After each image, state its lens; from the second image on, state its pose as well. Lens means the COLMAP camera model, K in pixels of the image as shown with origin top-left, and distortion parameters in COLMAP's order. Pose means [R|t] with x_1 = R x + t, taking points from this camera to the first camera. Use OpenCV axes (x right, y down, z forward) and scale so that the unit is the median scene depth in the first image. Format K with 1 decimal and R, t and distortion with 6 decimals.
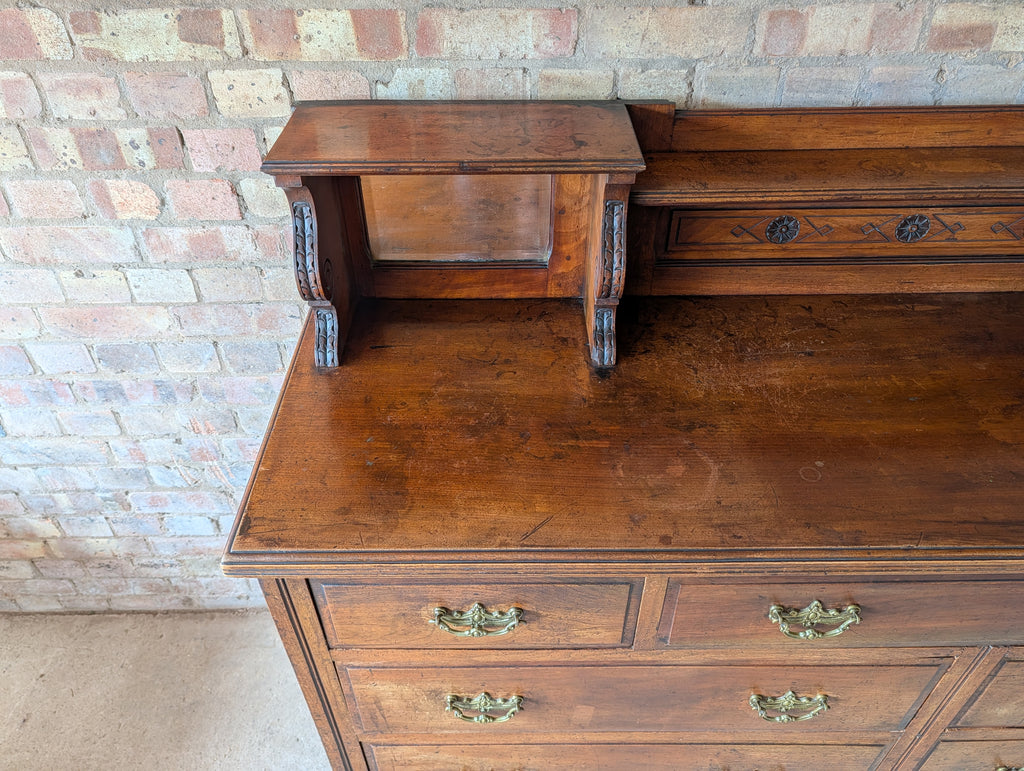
lens RADIAL K [[734.5, 0, 503.2], [0, 734.5, 387.3], [0, 0, 1]] dist [0.006338, -0.011111]
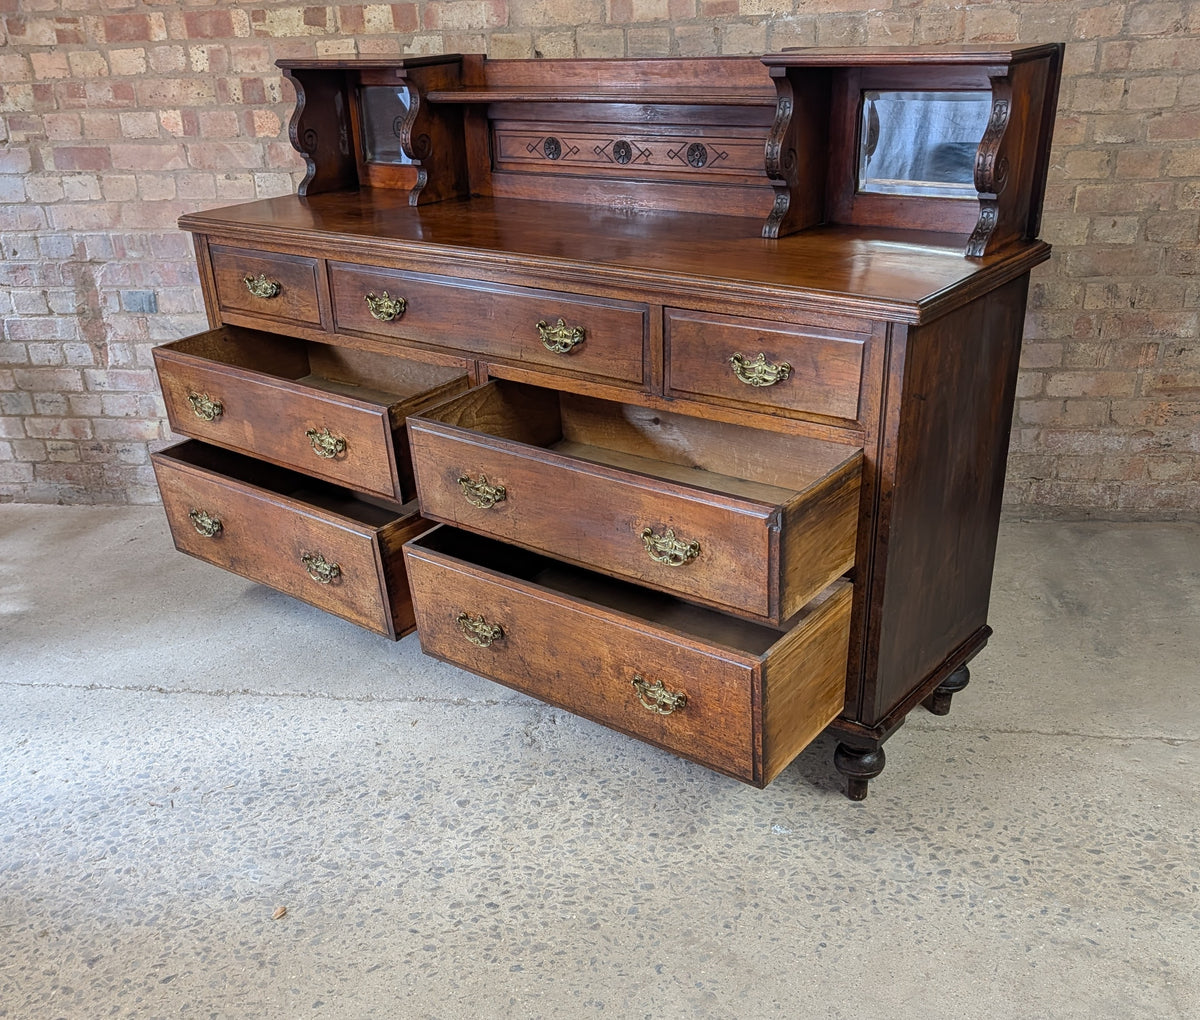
lens RADIAL K [[1214.5, 0, 543.4], [0, 1214.5, 652.4], [0, 0, 1]] dist [-0.001366, 0.000000]
pose [[0.983243, 0.055753, -0.173566, 0.749709], [-0.088107, 0.978837, -0.184703, 1.533193], [0.159595, 0.196901, 0.967347, -1.508772]]
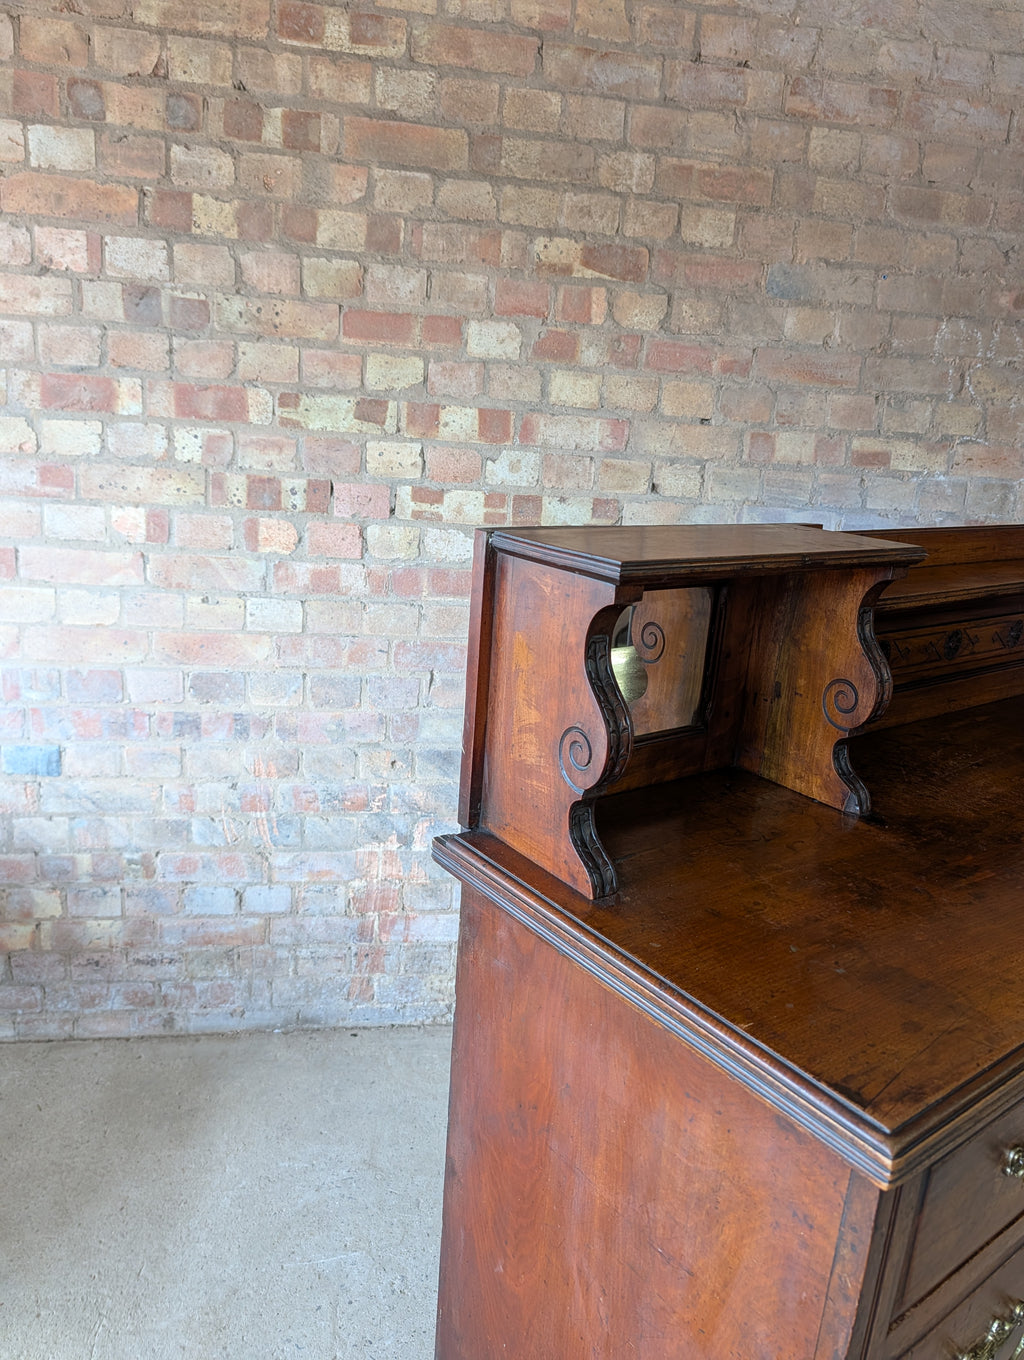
lens RADIAL K [[975.5, 0, 525.6], [0, 975.5, 676.1], [0, 0, 1]] dist [0.006338, -0.011111]
pose [[0.985502, 0.038683, 0.165196, -0.378921], [0.032545, 0.912482, -0.407821, 0.696342], [-0.166514, 0.407285, 0.897994, -0.489637]]
